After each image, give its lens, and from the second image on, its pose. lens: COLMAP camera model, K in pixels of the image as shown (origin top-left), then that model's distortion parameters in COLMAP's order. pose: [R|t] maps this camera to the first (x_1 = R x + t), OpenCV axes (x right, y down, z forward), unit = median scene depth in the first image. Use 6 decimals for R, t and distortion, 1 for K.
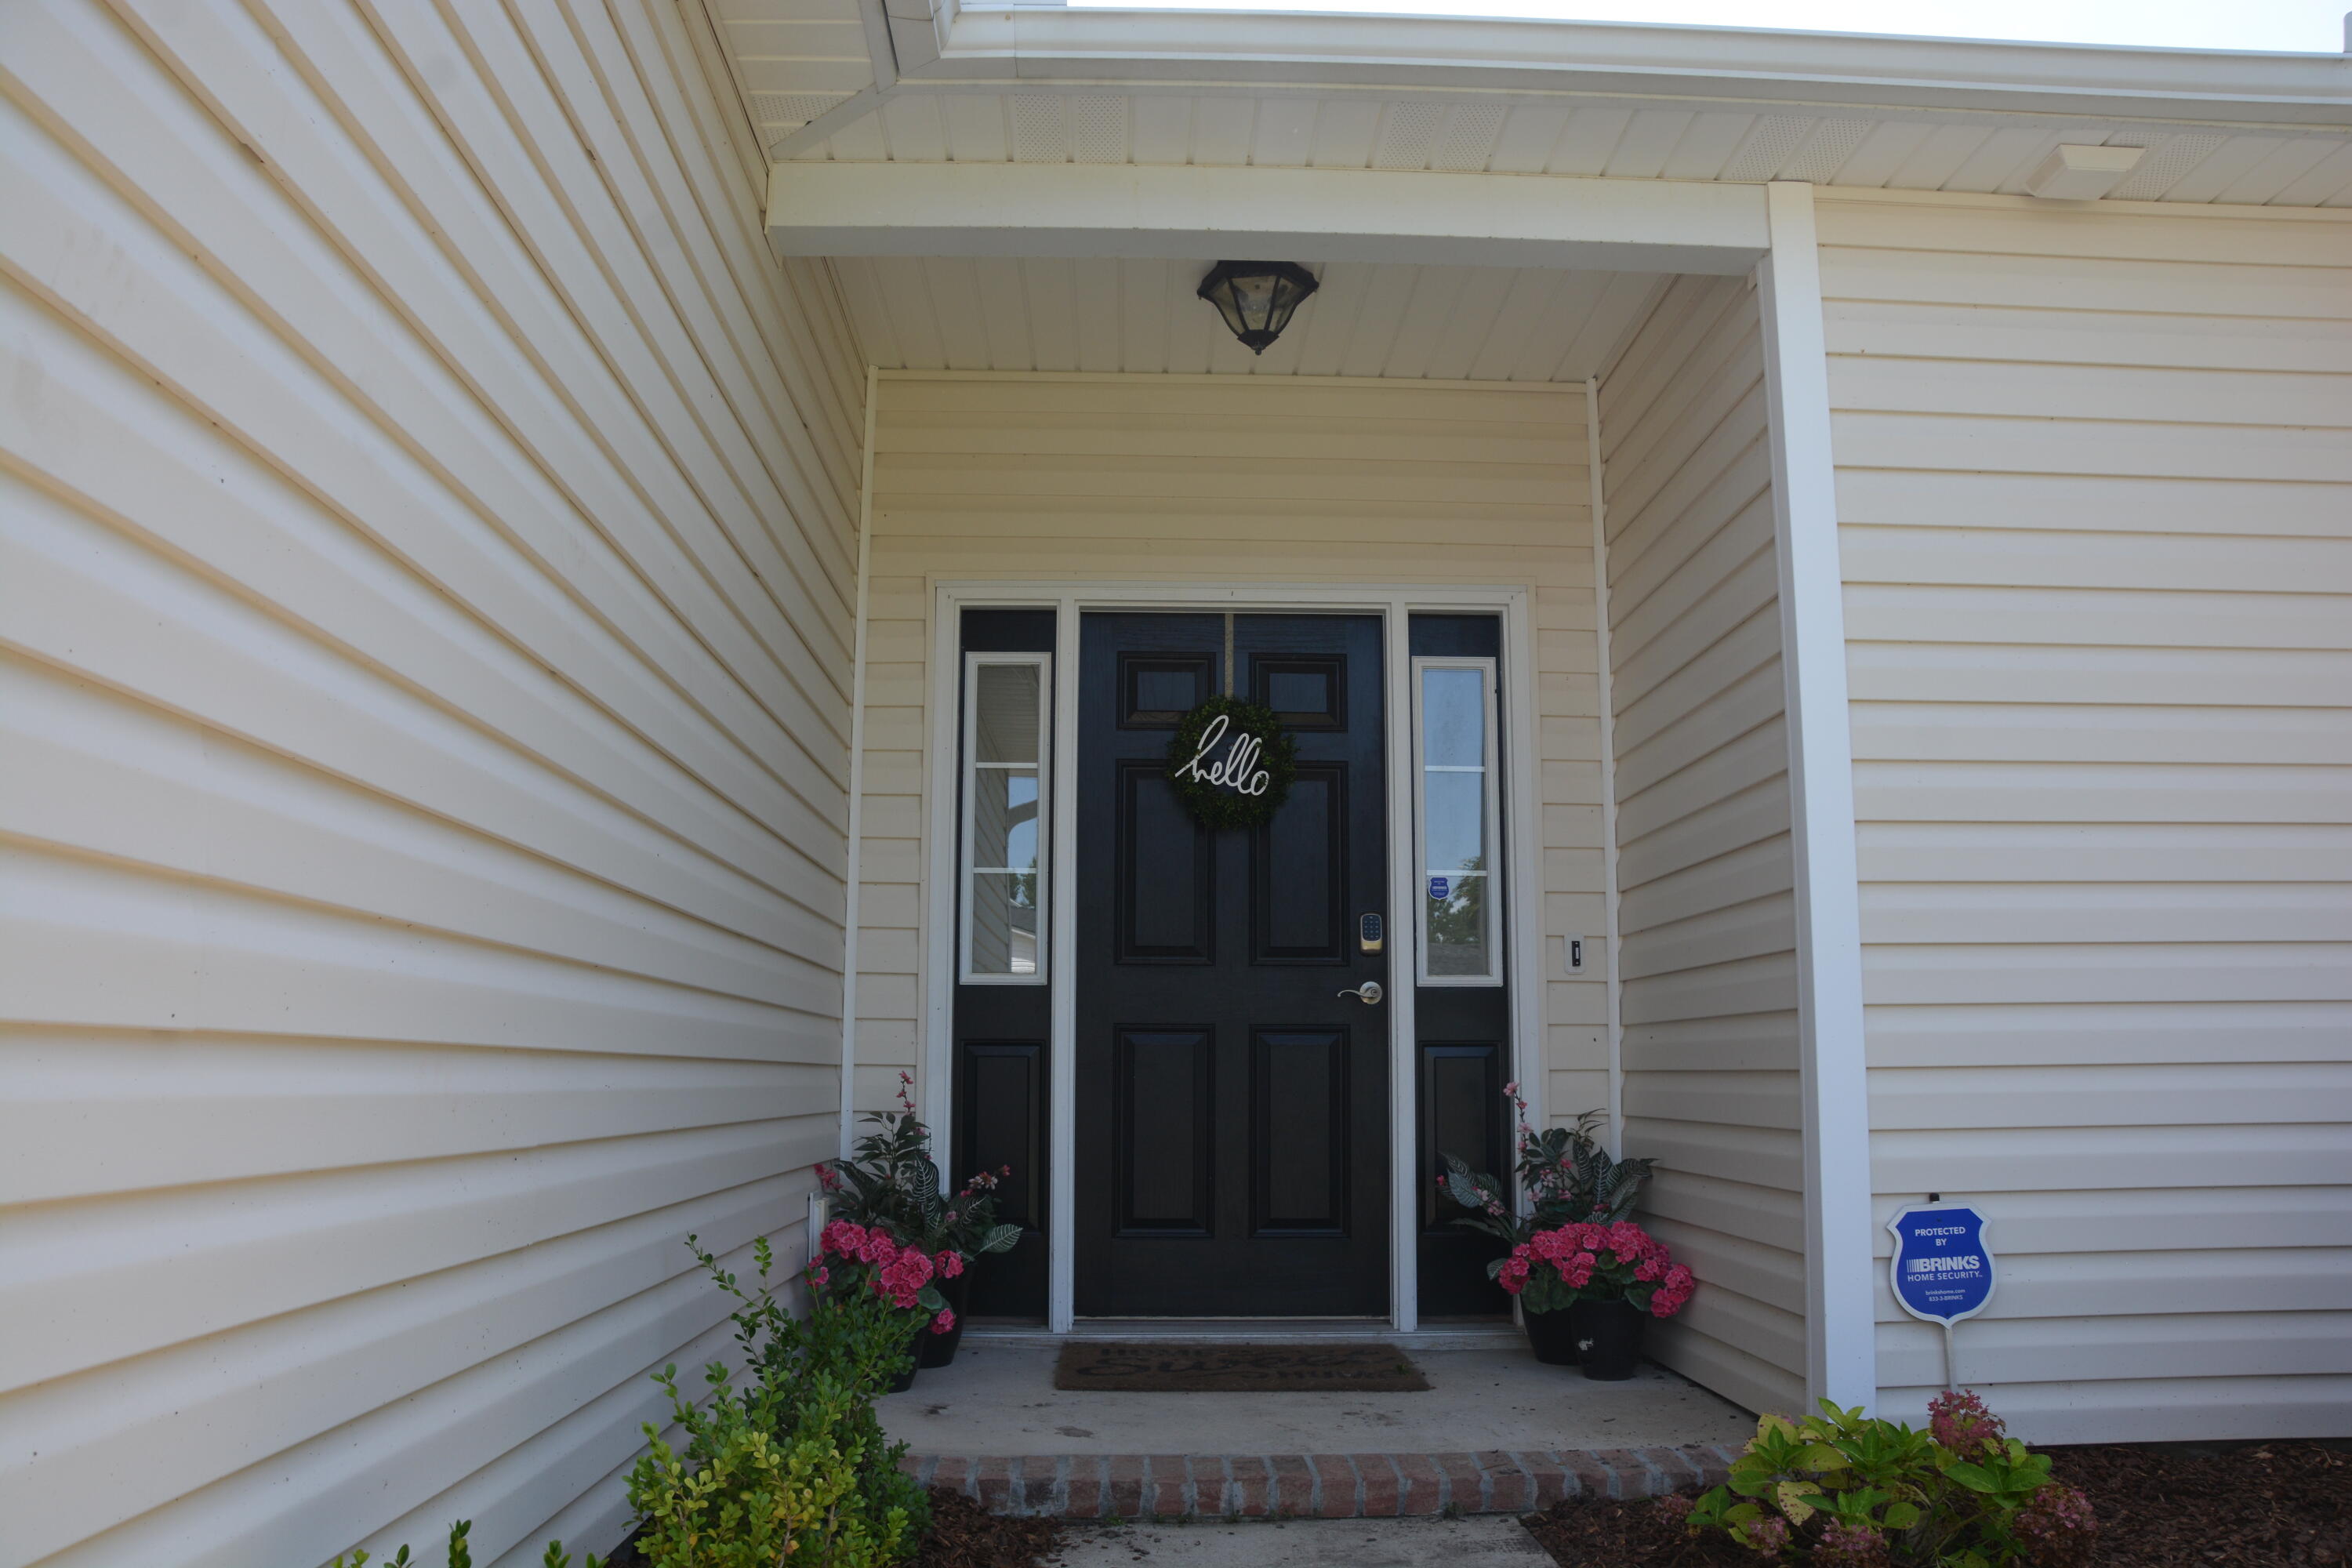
lens RADIAL K [[1901.2, 0, 1178.4], [0, 1901.2, 783.2], [0, 0, 1]] dist [-0.146890, 0.107361]
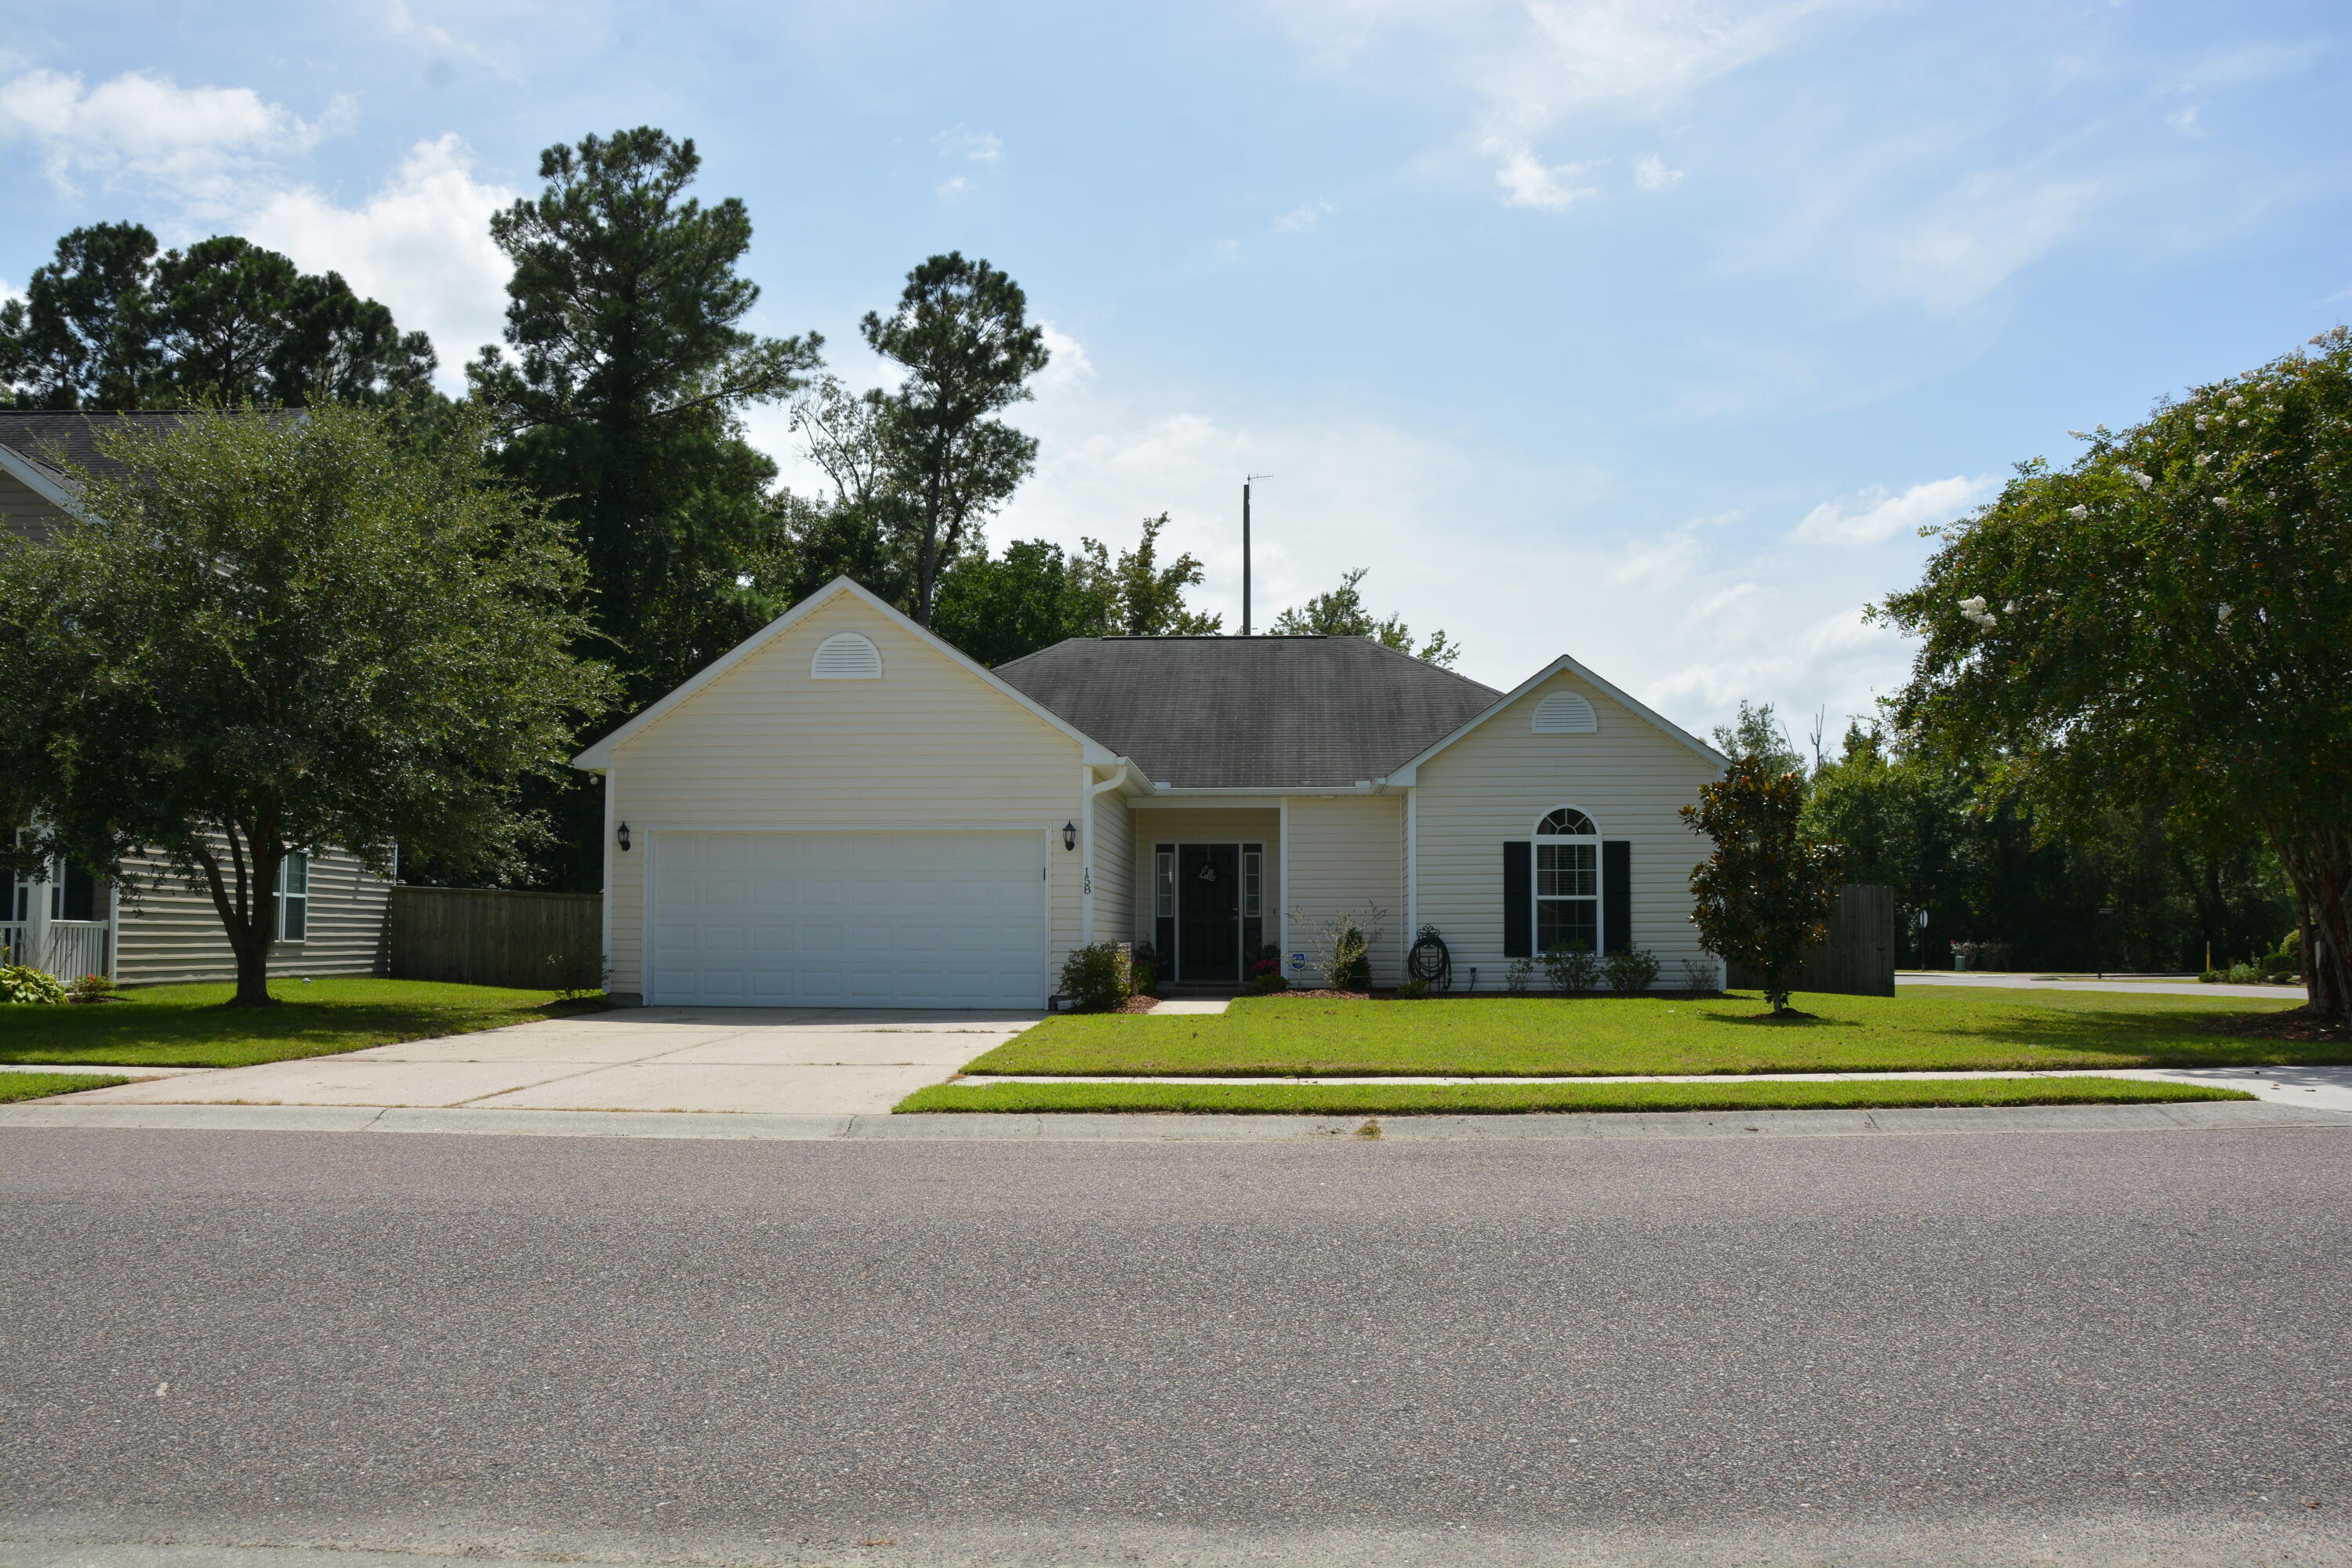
lens RADIAL K [[1901.2, 0, 1181.3], [0, 1901.2, 790.8], [0, 0, 1]] dist [-0.146890, 0.107361]
pose [[0.999830, -0.007757, -0.016700, 0.041479], [0.009089, 0.996654, 0.081232, -0.656003], [0.016014, -0.081370, 0.996555, -4.132221]]
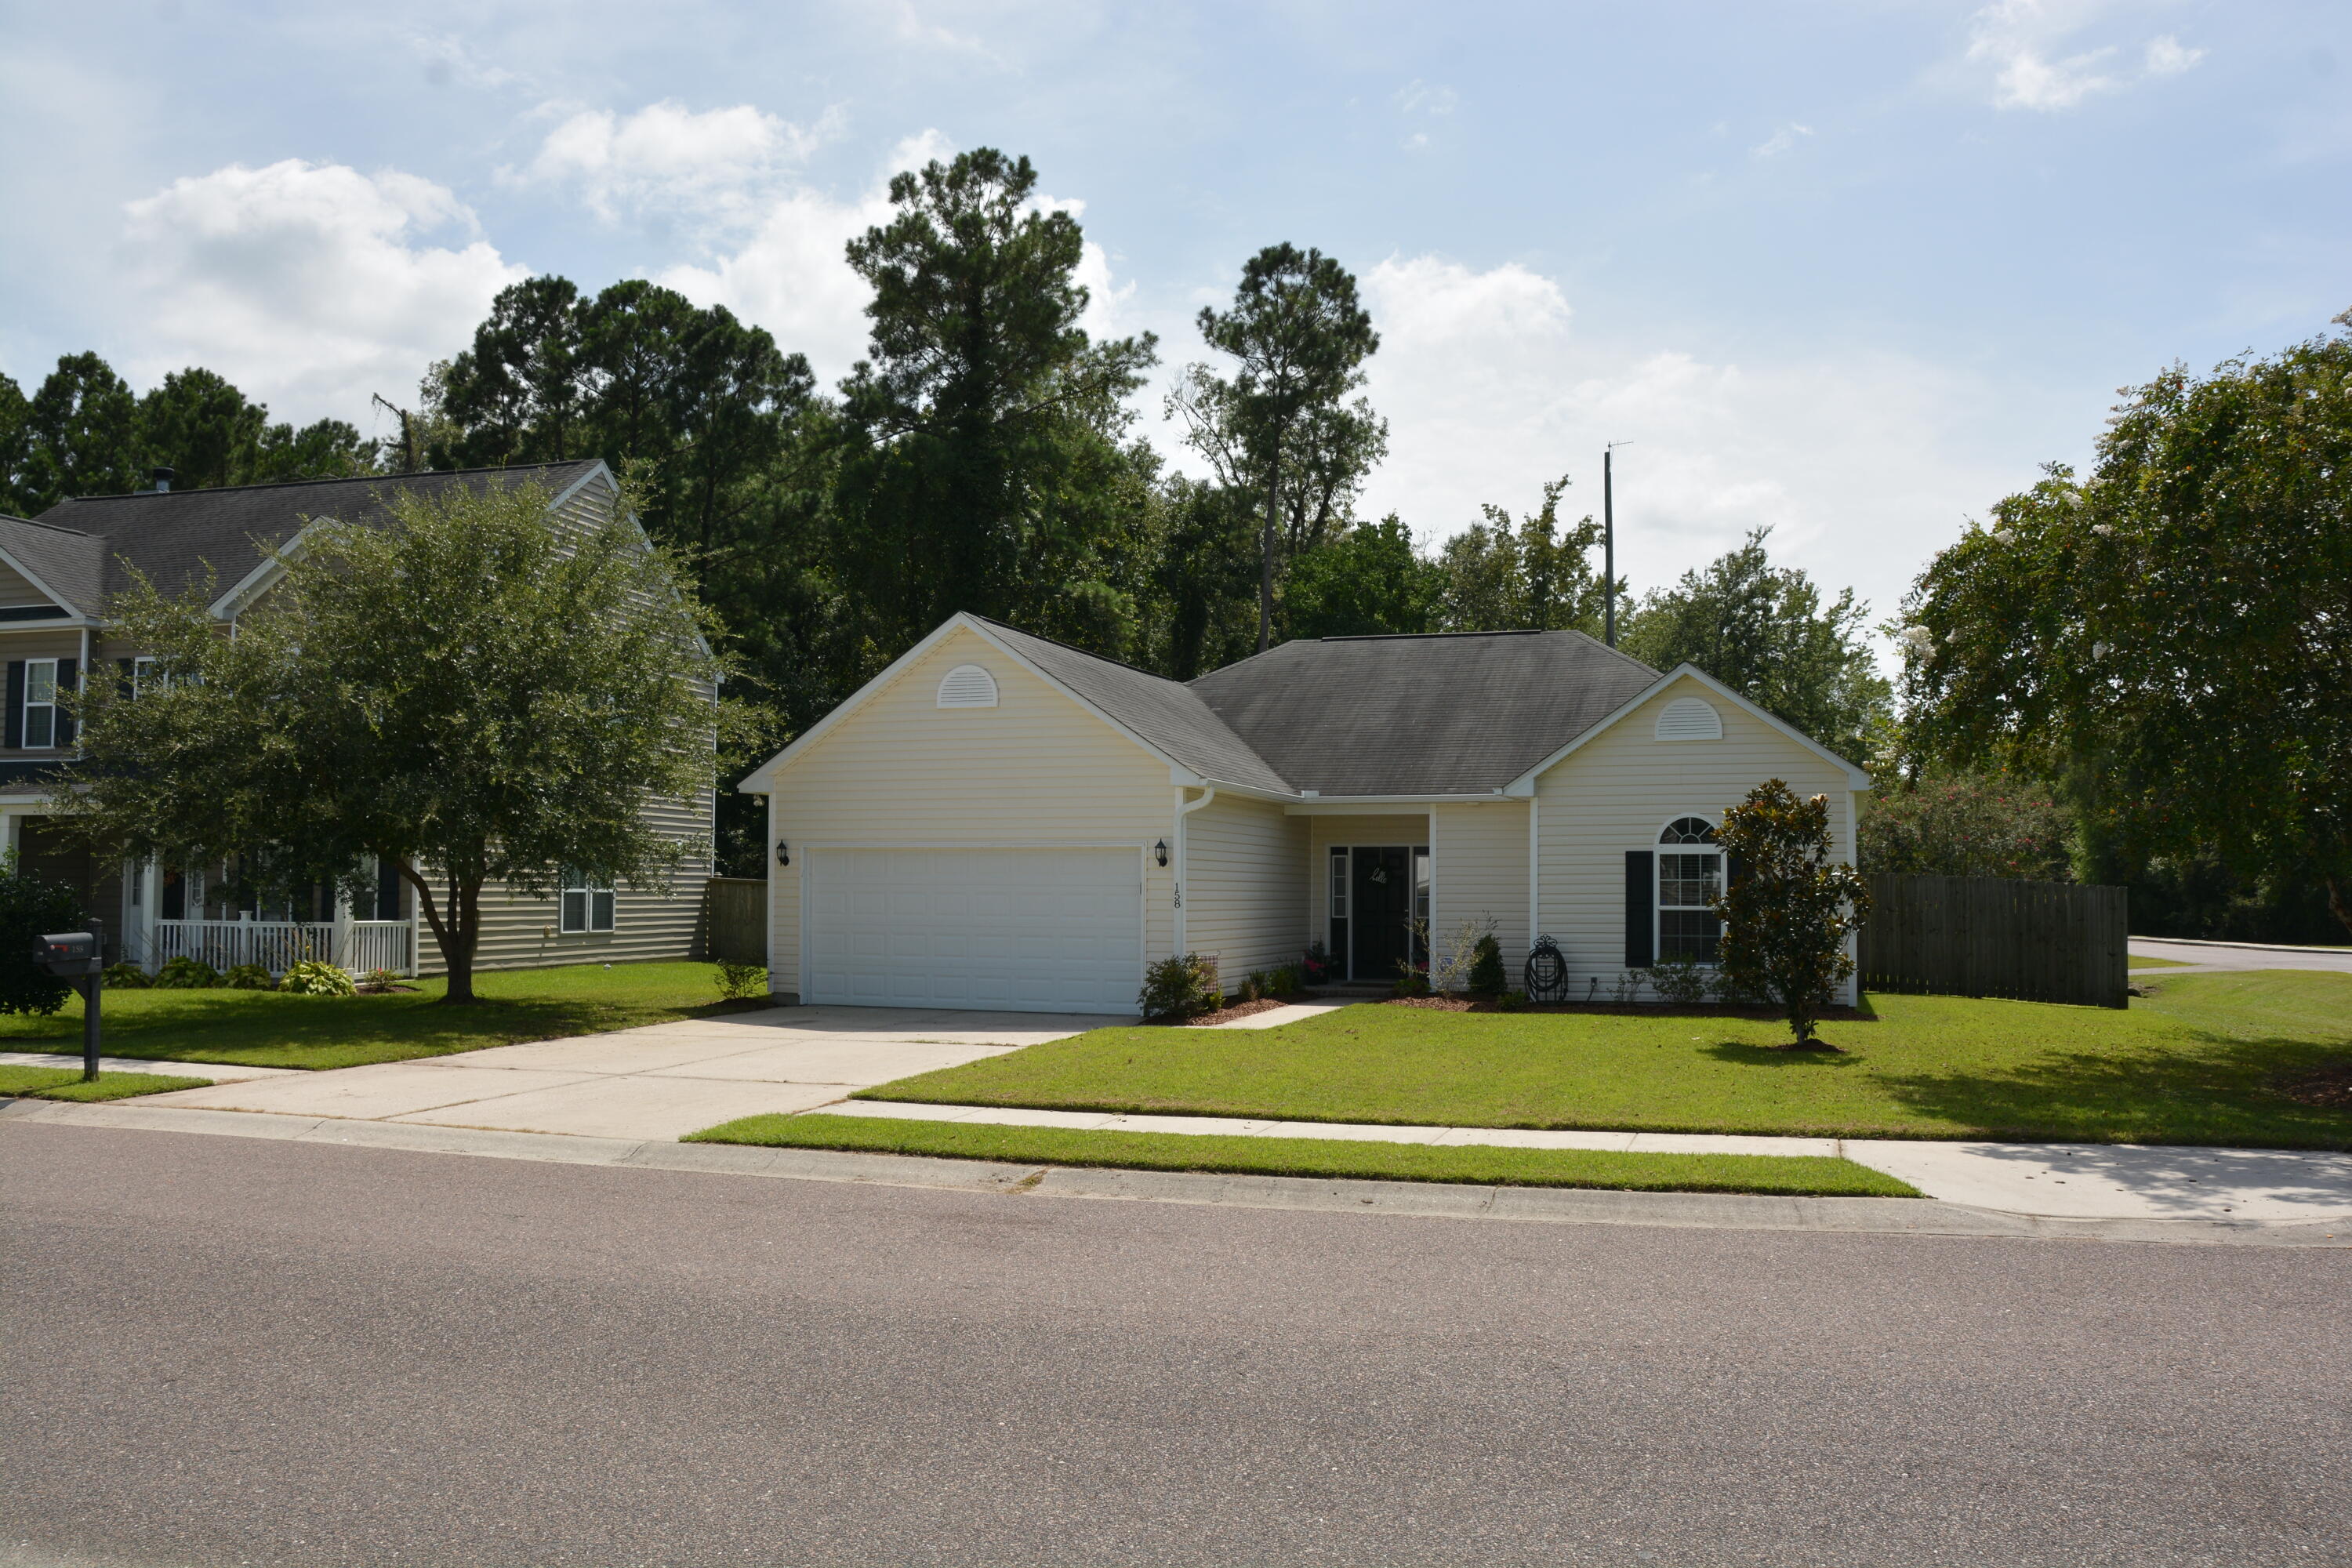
lens RADIAL K [[1901.2, 0, 1151.8], [0, 1901.2, 784.4], [0, 0, 1]] dist [-0.146890, 0.107361]
pose [[0.956263, -0.018284, -0.291936, 0.961100], [0.047748, 0.994415, 0.094124, -0.790518], [0.288585, -0.103947, 0.951795, -4.175819]]
